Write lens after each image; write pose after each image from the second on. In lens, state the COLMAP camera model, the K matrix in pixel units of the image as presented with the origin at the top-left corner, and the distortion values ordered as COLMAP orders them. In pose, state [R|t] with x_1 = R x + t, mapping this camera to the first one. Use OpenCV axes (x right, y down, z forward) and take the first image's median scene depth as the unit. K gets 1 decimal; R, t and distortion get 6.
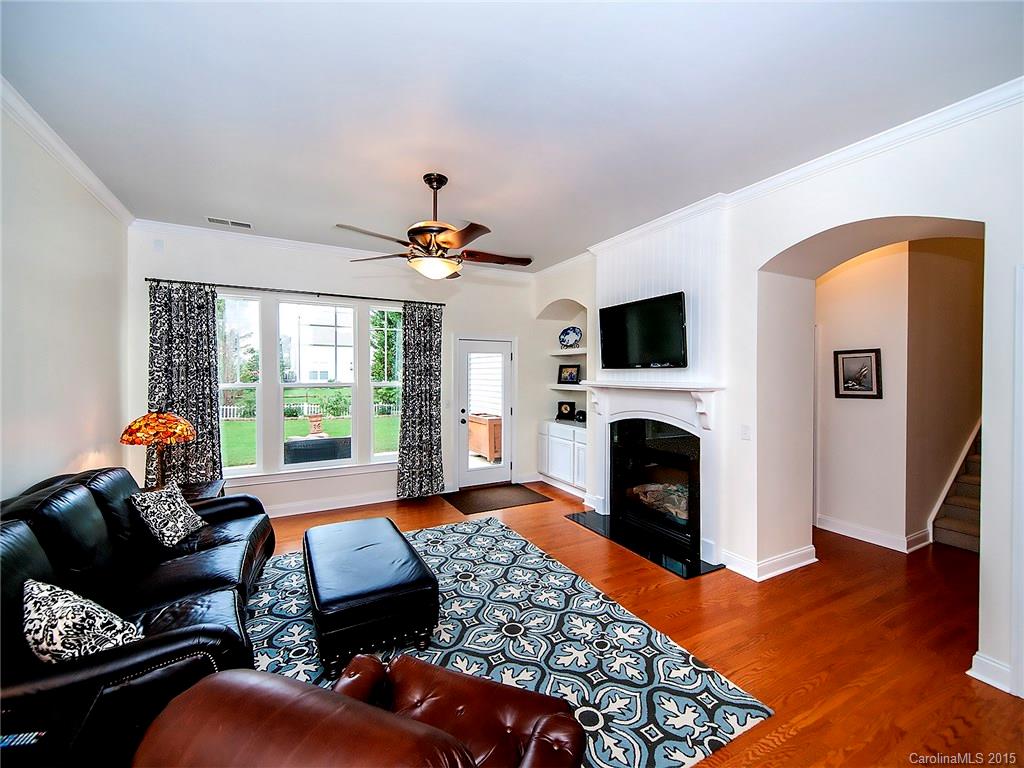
lens RADIAL K [[419.4, 0, 504.3], [0, 419.4, 375.6], [0, 0, 1]] dist [0.015408, -0.000588]
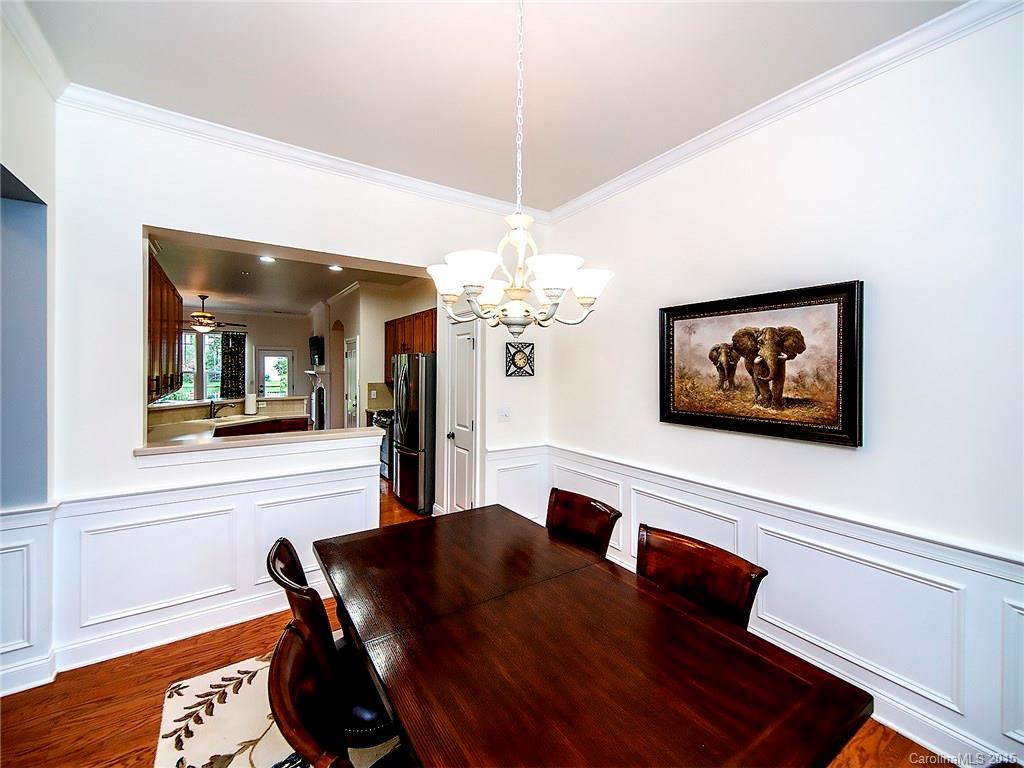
lens RADIAL K [[419.4, 0, 512.5], [0, 419.4, 380.7], [0, 0, 1]] dist [0.015408, -0.000588]
pose [[0.993685, 0.000155, 0.112204, 1.150261], [-0.002472, 0.999786, 0.020517, 0.019446], [-0.112177, -0.020665, 0.993473, -1.490174]]
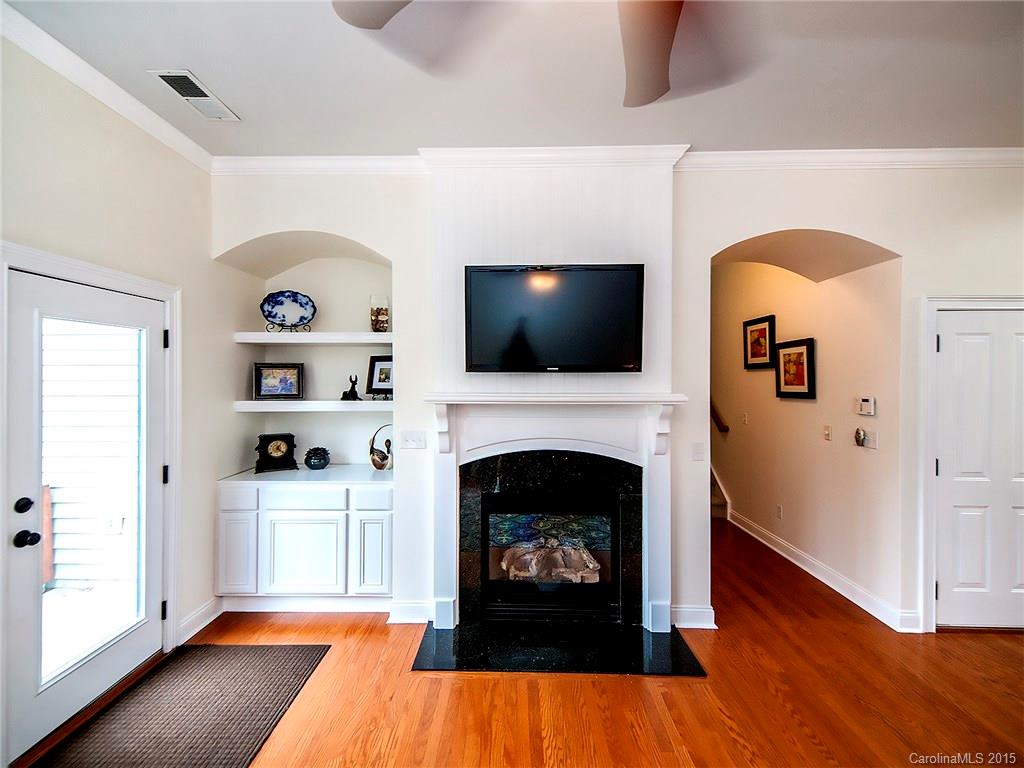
lens RADIAL K [[448.3, 0, 508.9], [0, 448.3, 378.5], [0, 0, 1]] dist [0.020721, -0.000844]
pose [[0.478983, -0.001013, 0.877824, -0.297219], [0.004228, 0.999990, -0.001153, -0.006776], [-0.877814, 0.004264, 0.478982, 0.716578]]
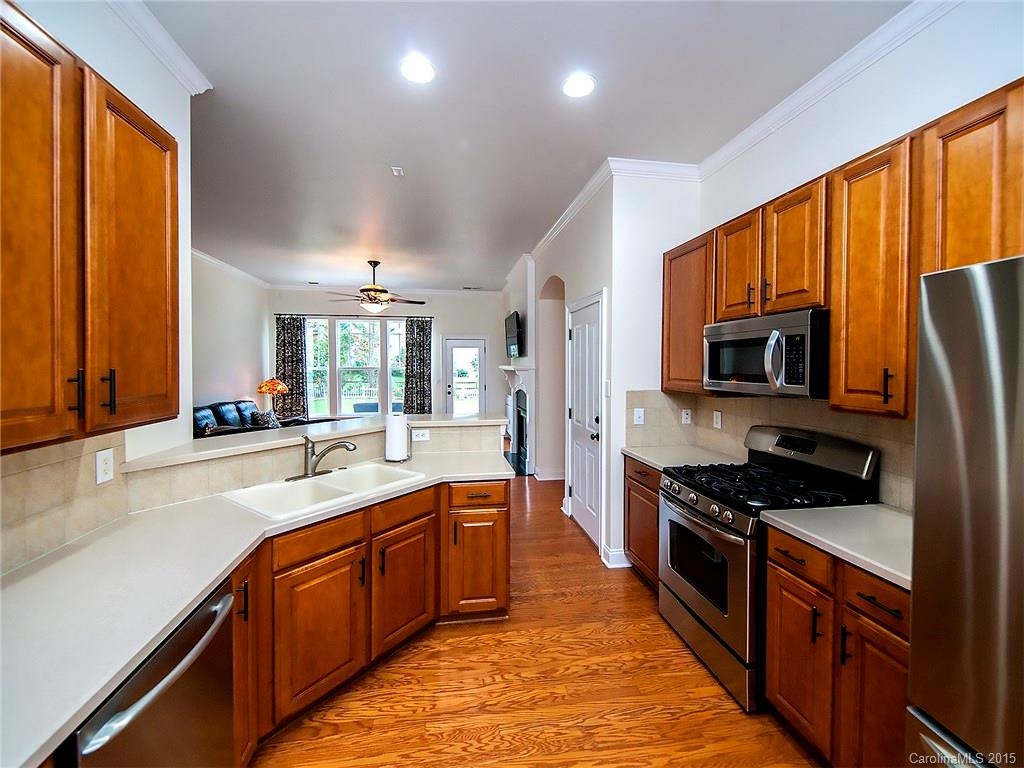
lens RADIAL K [[419.4, 0, 506.5], [0, 419.4, 376.3], [0, 0, 1]] dist [0.015408, -0.000588]
pose [[0.947838, 0.005595, -0.318704, 0.787928], [0.000965, 0.999791, 0.020421, 0.023165], [0.318752, -0.019664, 0.947634, -0.509884]]
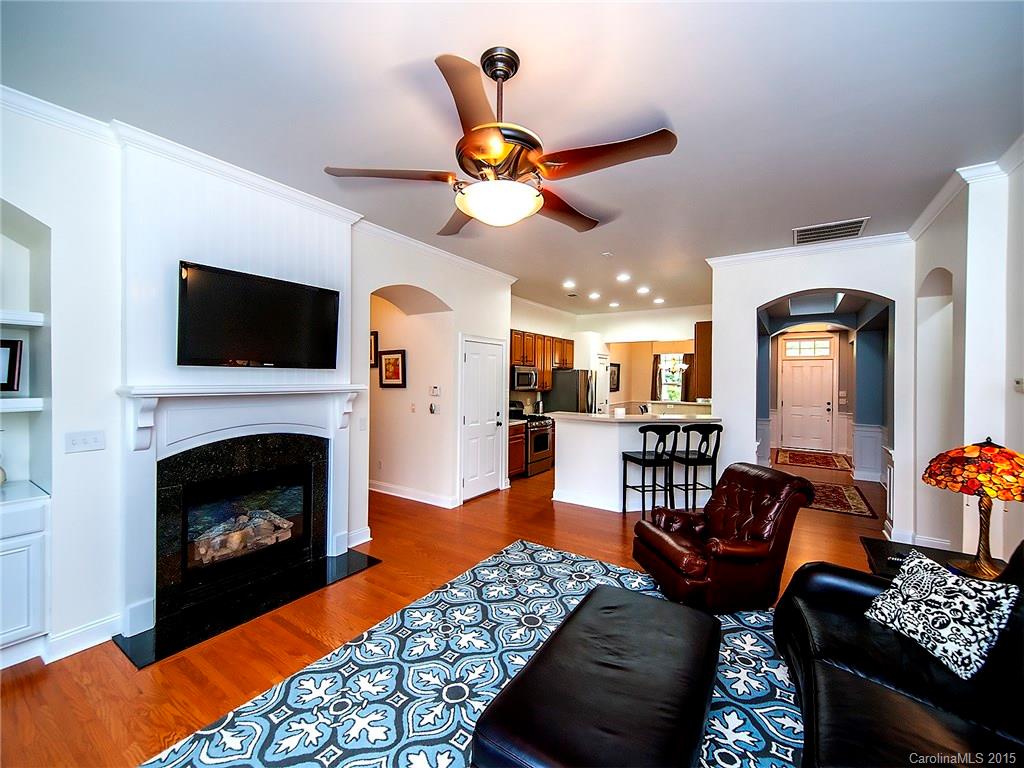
lens RADIAL K [[419.4, 0, 505.9], [0, 419.4, 378.4], [0, 0, 1]] dist [0.015408, -0.000588]
pose [[-0.473655, -0.007269, 0.880680, -0.535120], [-0.003693, 0.999974, 0.006267, -0.003814], [-0.880703, -0.000284, -0.473669, 0.957886]]
